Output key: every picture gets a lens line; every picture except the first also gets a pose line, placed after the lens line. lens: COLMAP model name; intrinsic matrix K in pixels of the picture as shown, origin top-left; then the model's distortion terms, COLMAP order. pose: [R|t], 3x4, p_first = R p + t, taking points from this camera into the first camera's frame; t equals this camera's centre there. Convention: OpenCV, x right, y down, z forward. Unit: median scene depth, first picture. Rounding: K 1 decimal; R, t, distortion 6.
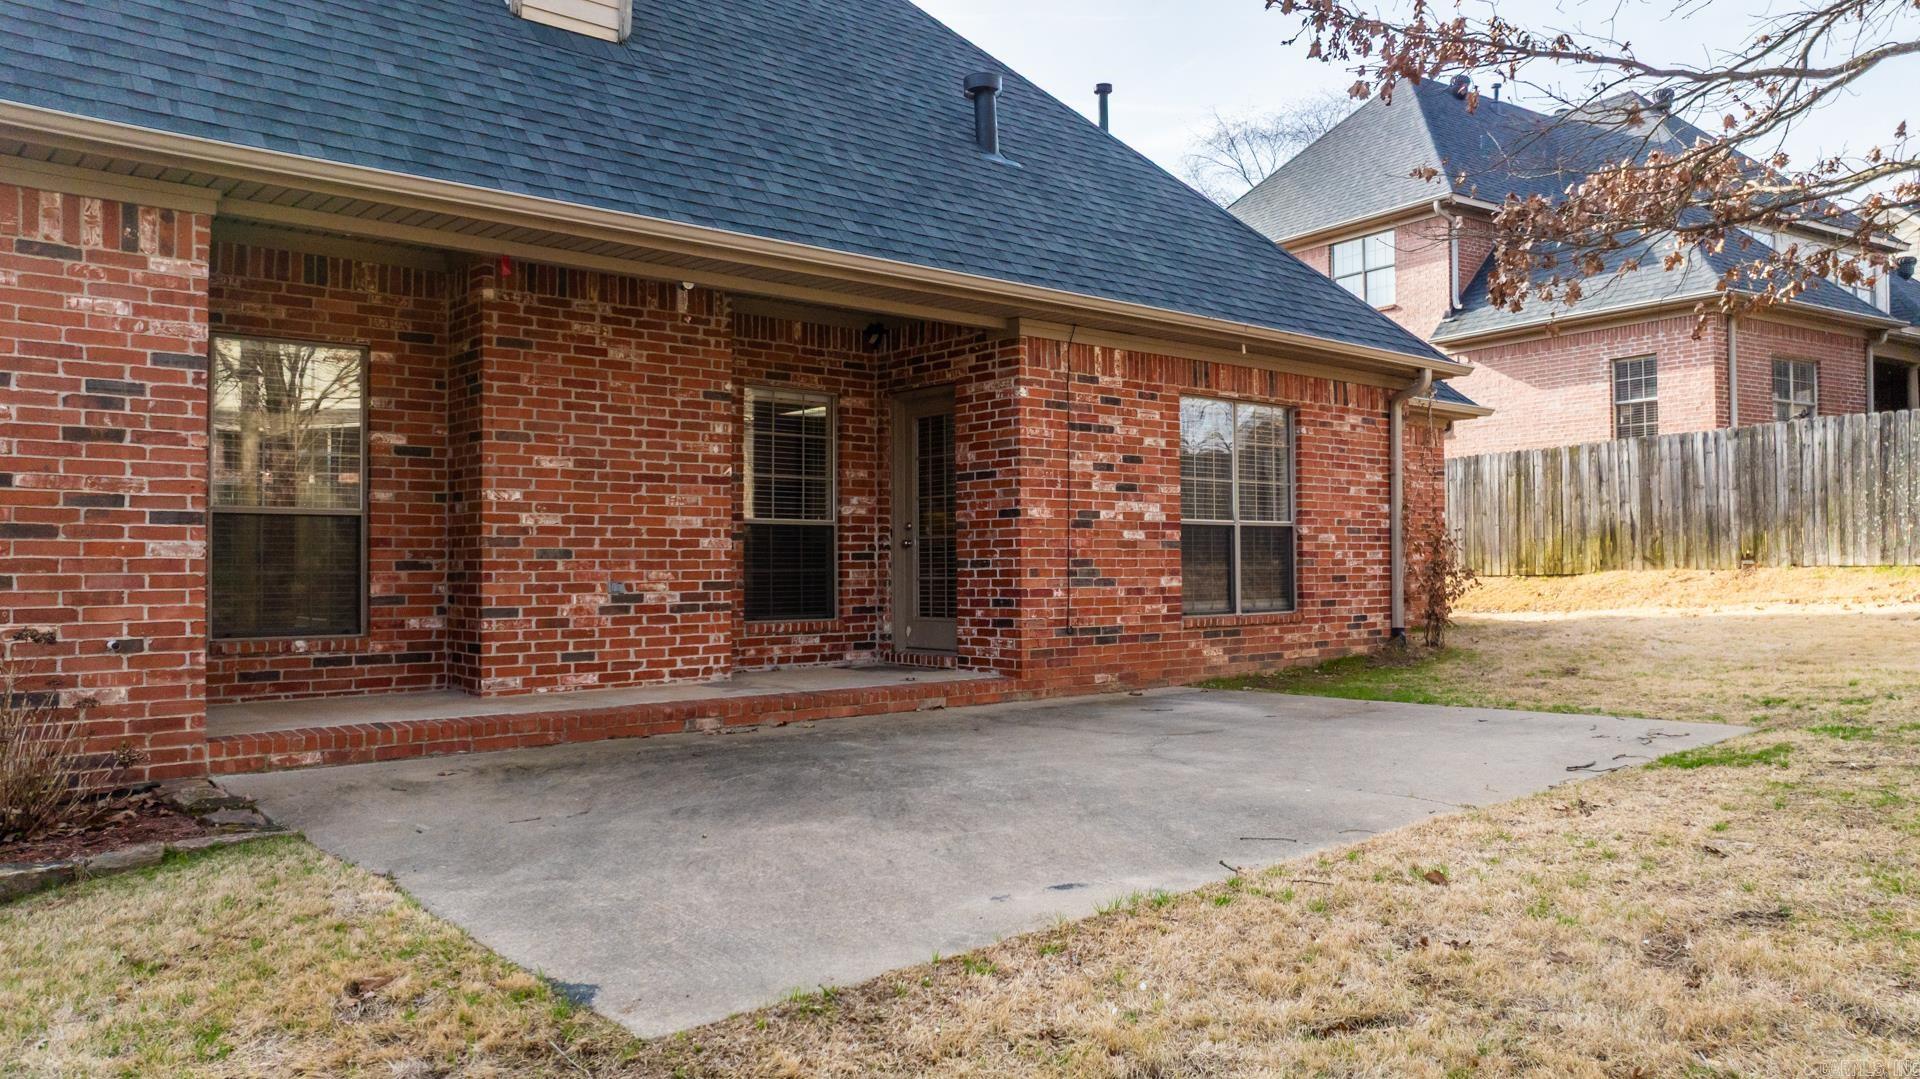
lens RADIAL K [[1360.6, 0, 966.6], [0, 1360.6, 542.9], [0, 0, 1]] dist [-0.011827, 0.005522]
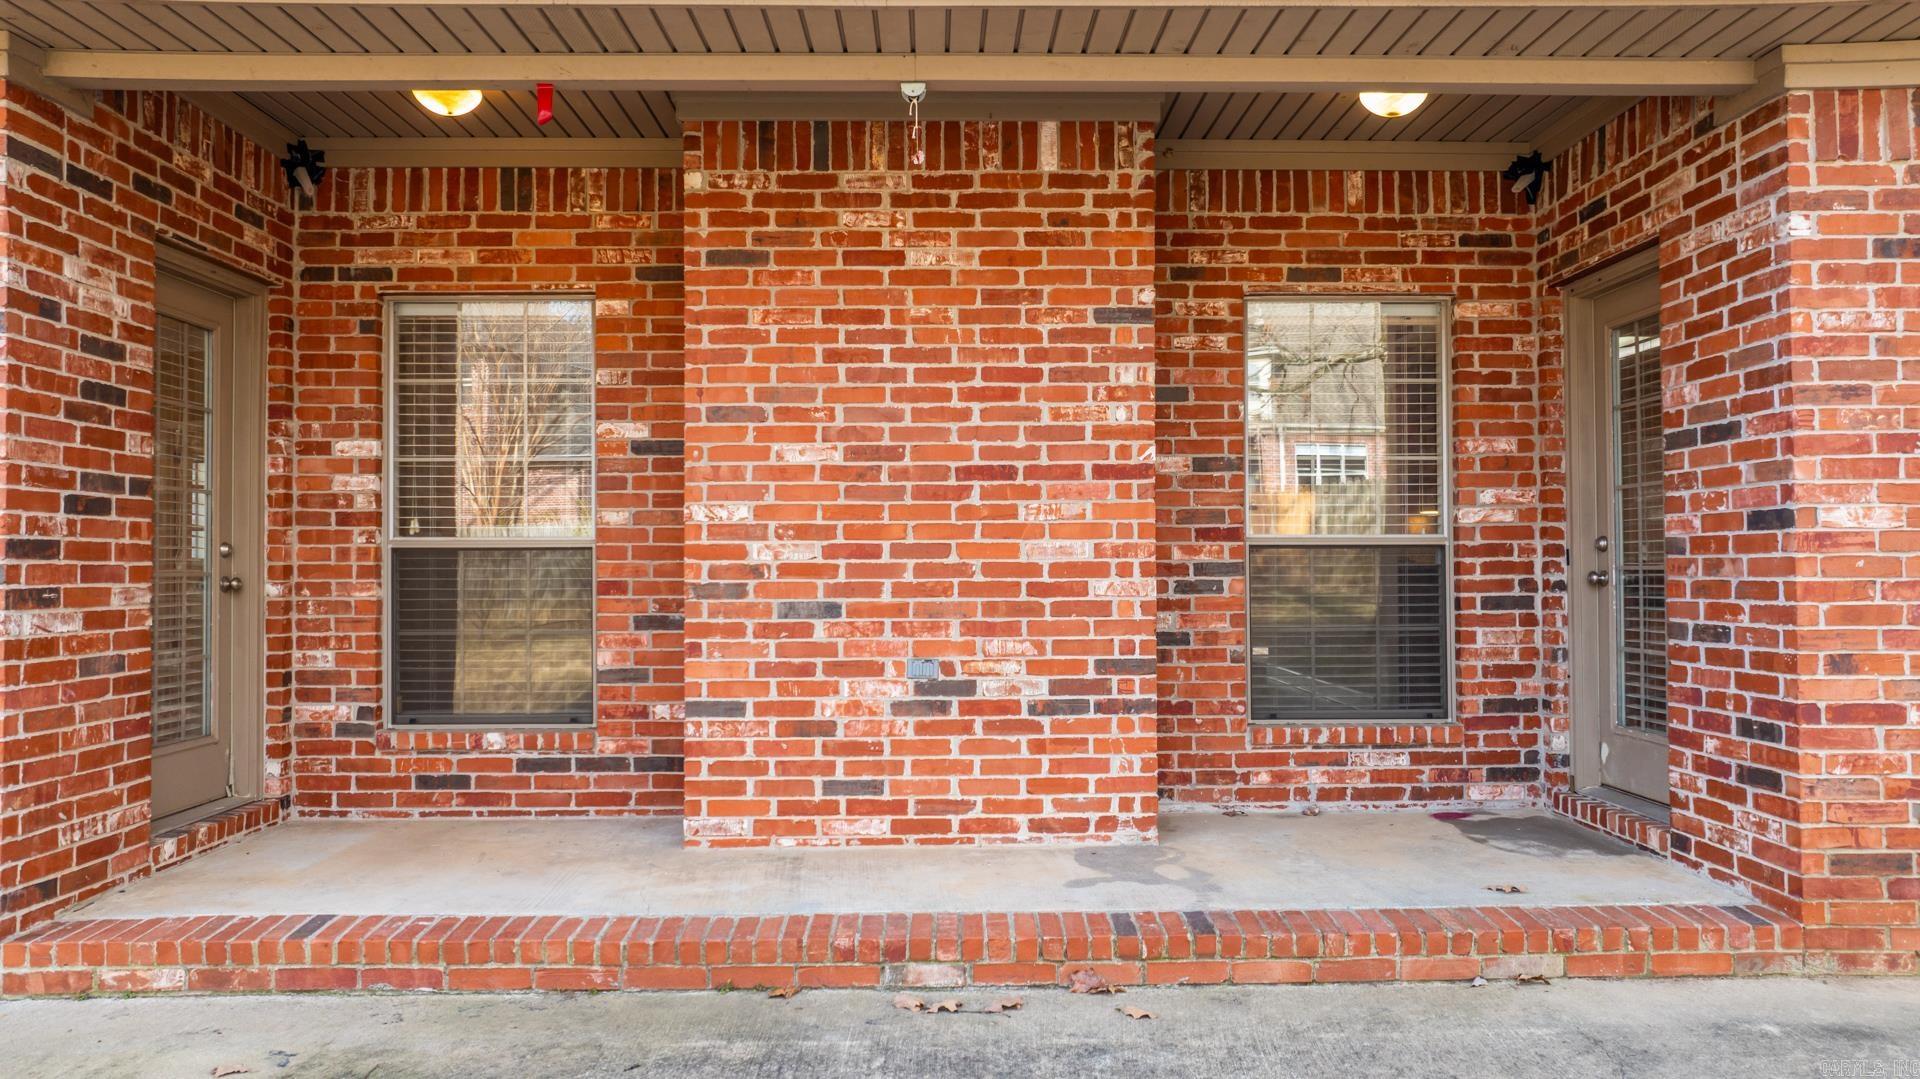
lens RADIAL K [[1360.6, 0, 964.8], [0, 1360.6, 536.7], [0, 0, 1]] dist [-0.011827, 0.005522]
pose [[0.769932, -0.011046, -0.638031, 0.107201], [0.011990, 0.999924, -0.002842, -0.018368], [0.638014, -0.005462, 0.770006, 0.517042]]
